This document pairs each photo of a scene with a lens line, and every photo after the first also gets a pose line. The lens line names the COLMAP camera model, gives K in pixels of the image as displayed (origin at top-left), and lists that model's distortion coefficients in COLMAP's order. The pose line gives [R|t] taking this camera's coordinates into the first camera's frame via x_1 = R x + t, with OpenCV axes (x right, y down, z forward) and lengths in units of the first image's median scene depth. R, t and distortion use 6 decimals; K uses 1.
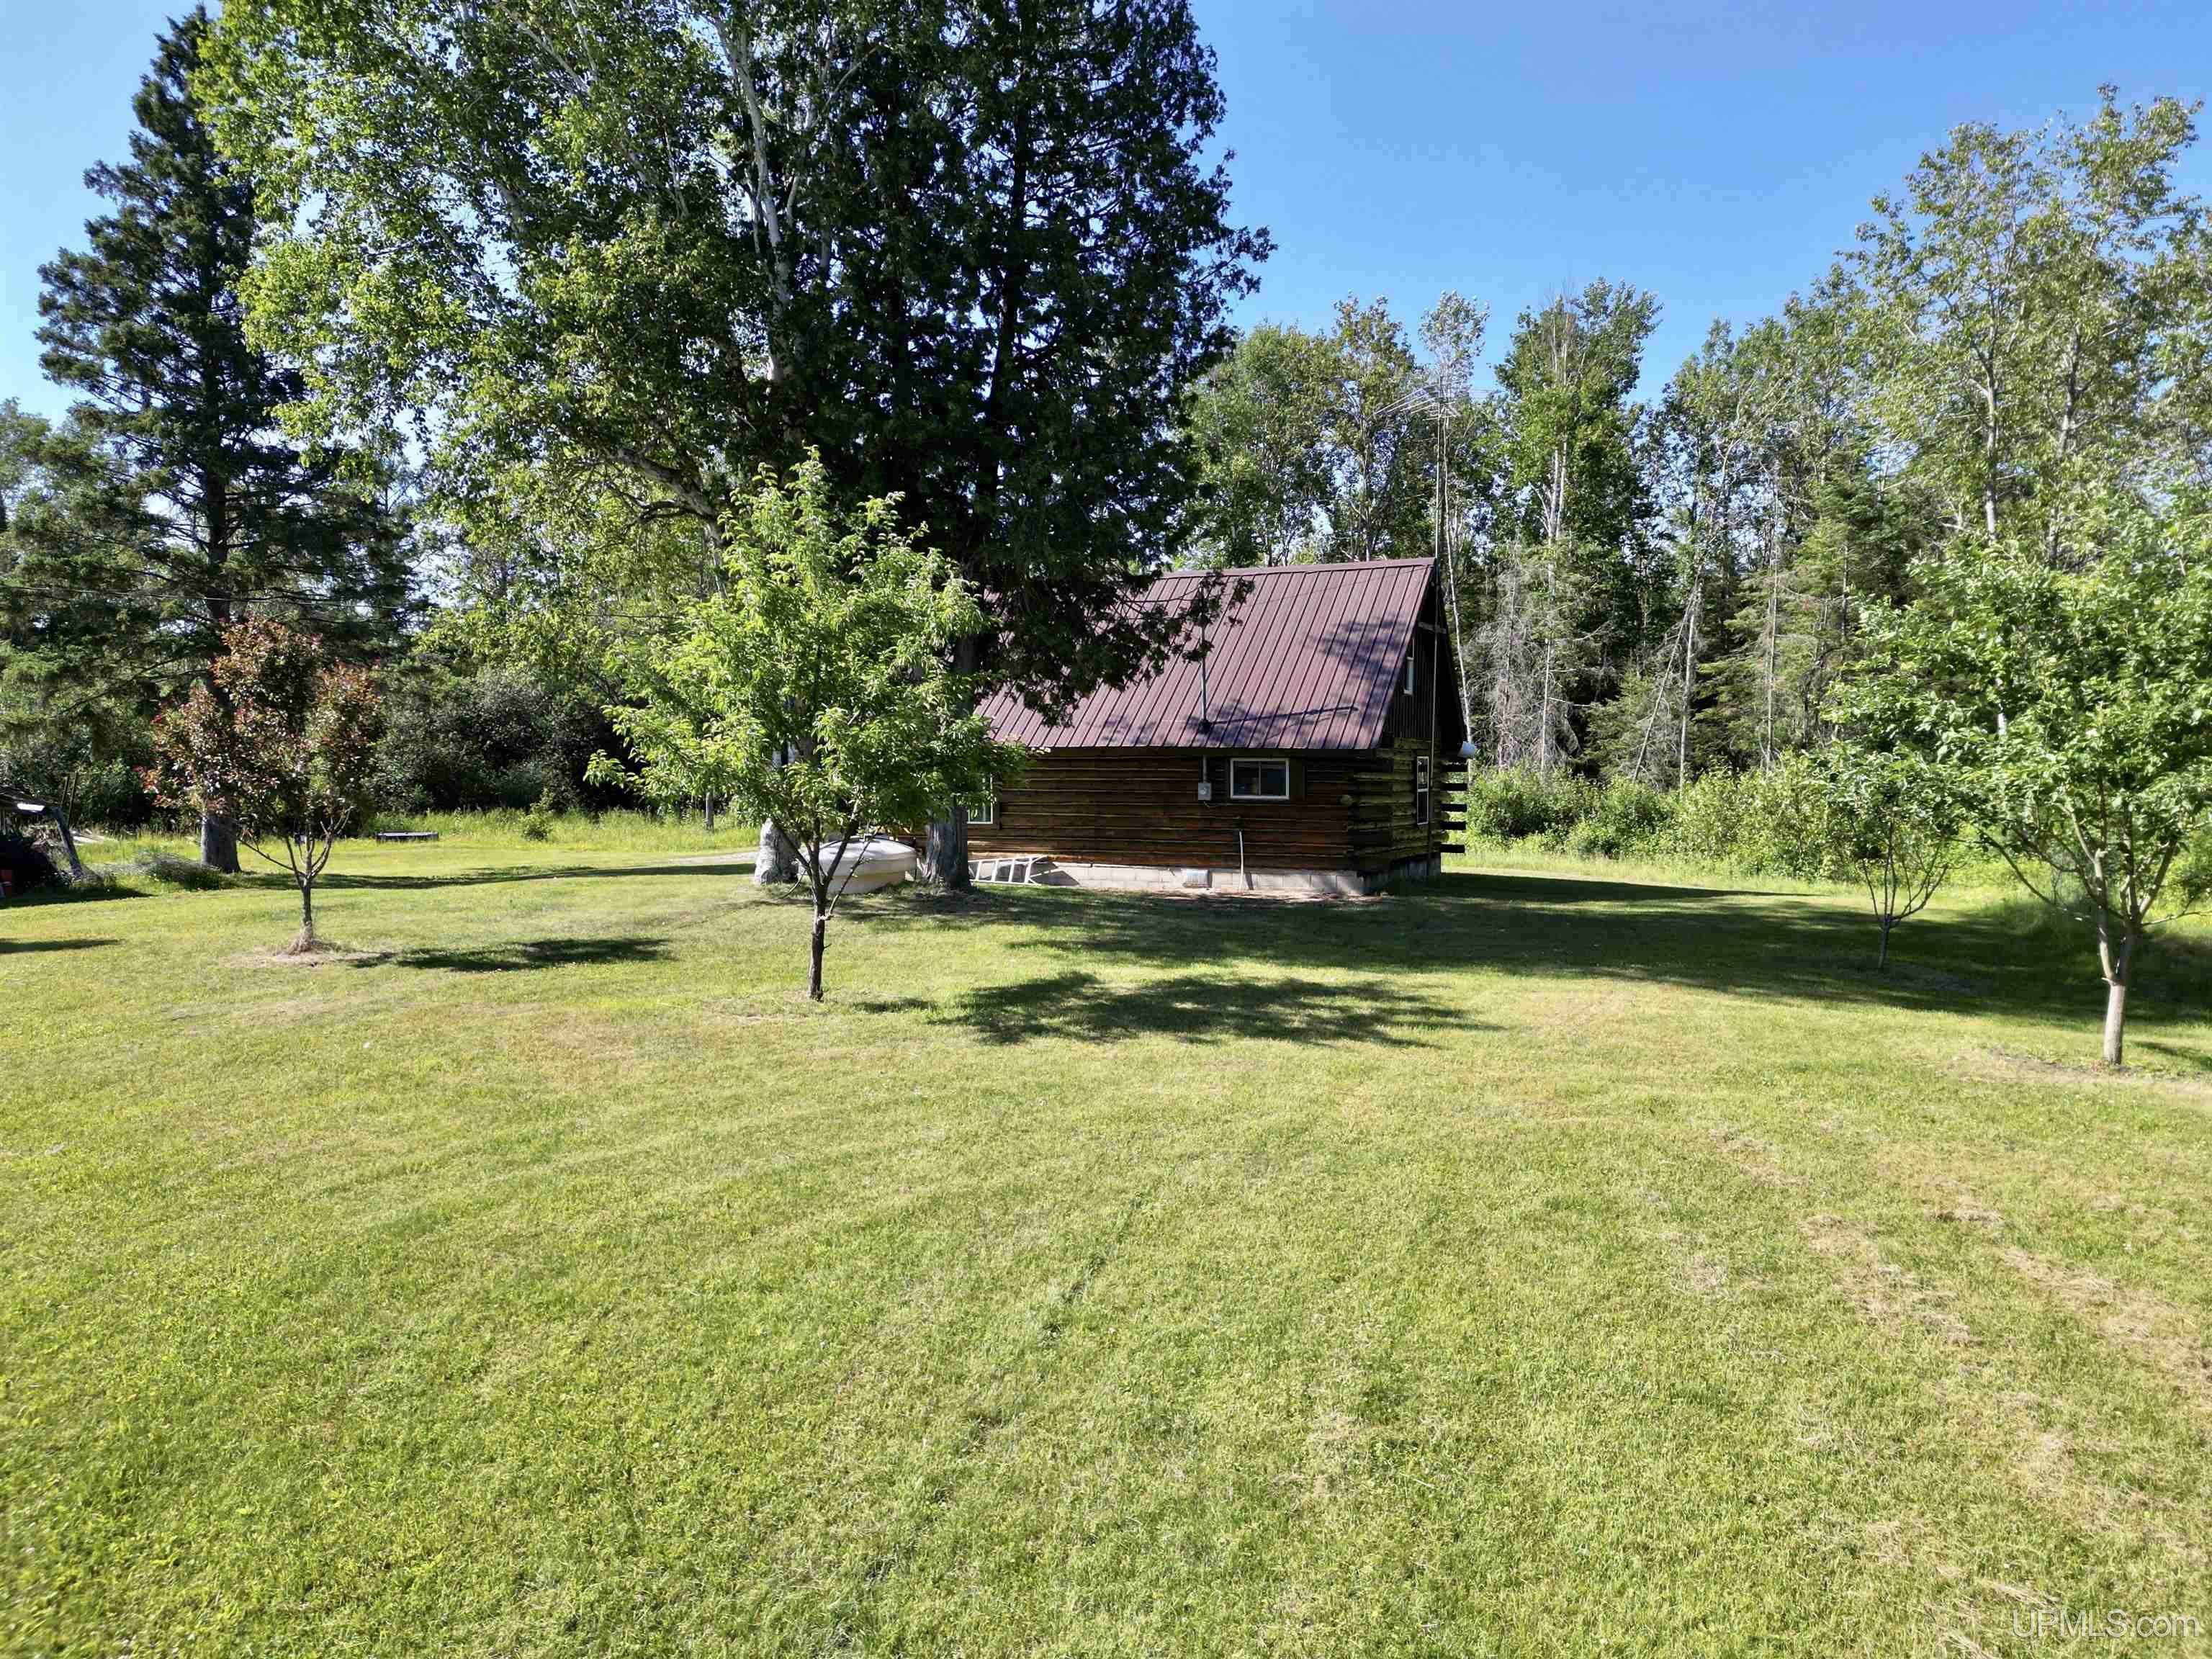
lens RADIAL K [[1544.8, 0, 1109.5], [0, 1544.8, 831.4], [0, 0, 1]] dist [0.070063, -0.060486]
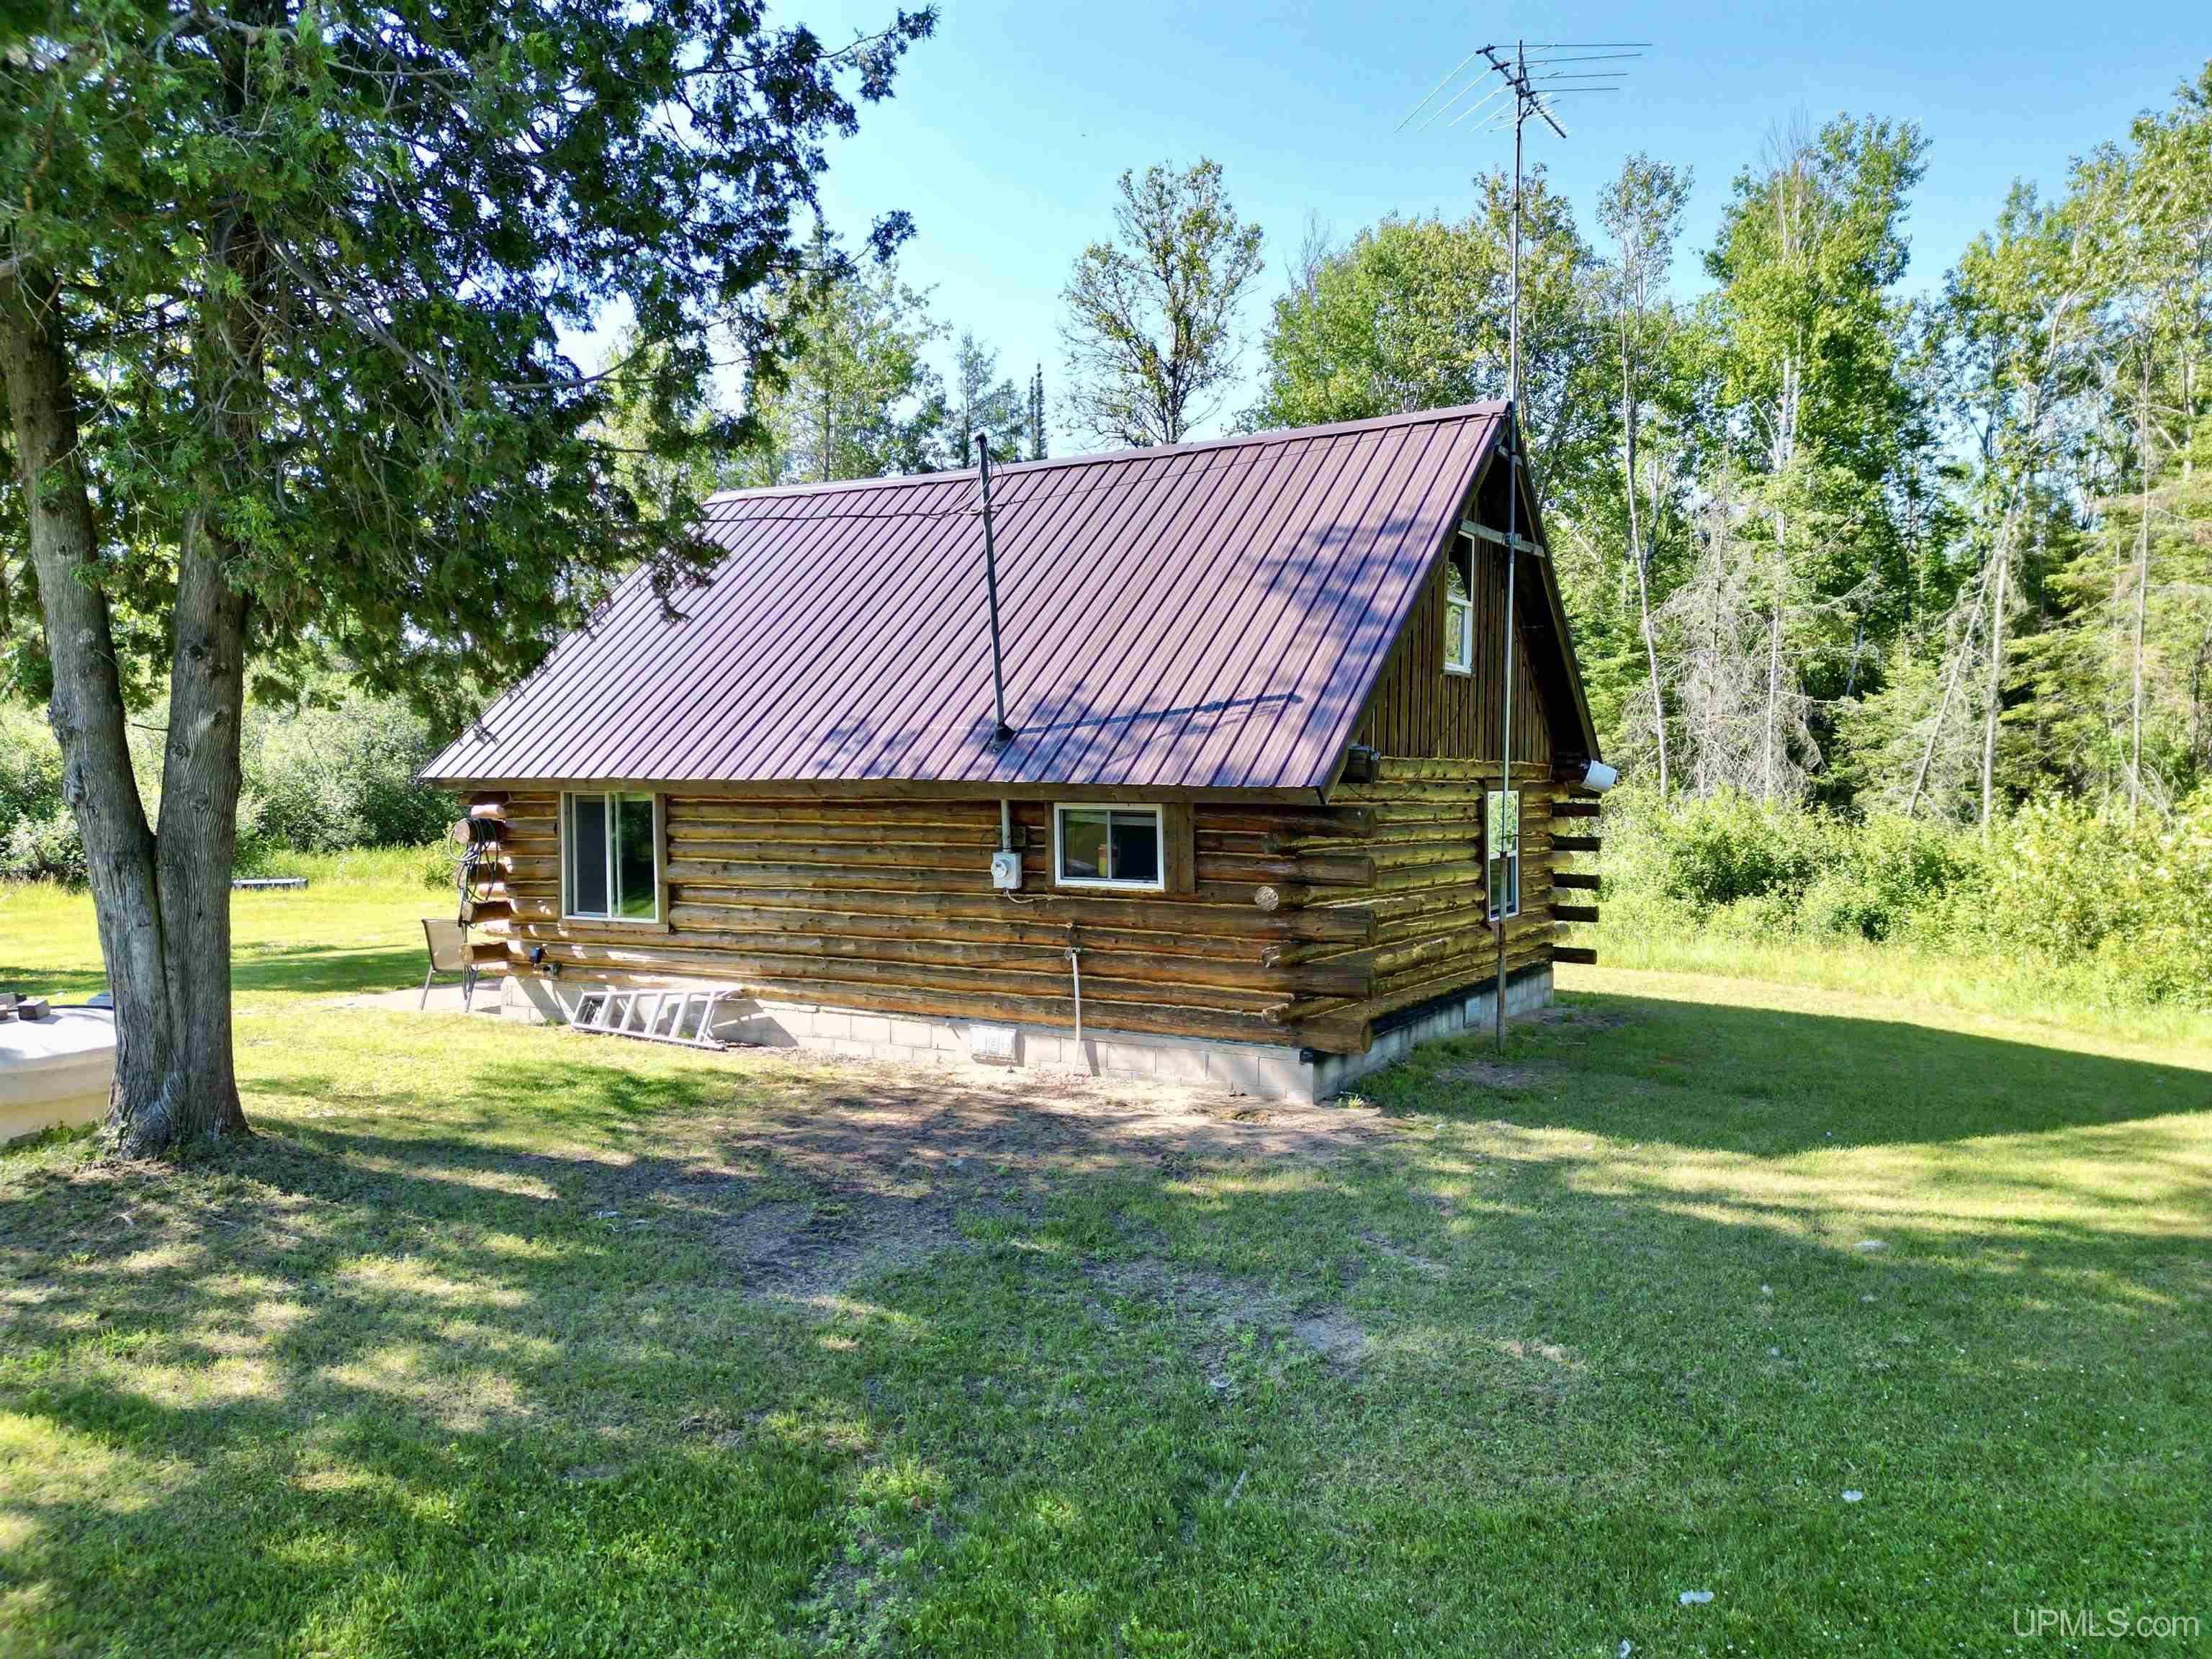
lens RADIAL K [[1544.8, 0, 1102.3], [0, 1544.8, 826.1], [0, 0, 1]] dist [0.070063, -0.060486]
pose [[0.990108, 0.000083, -0.140309, 0.086548], [-0.001562, 0.999944, -0.010432, -0.018873], [0.140300, 0.010548, 0.990053, 0.278717]]
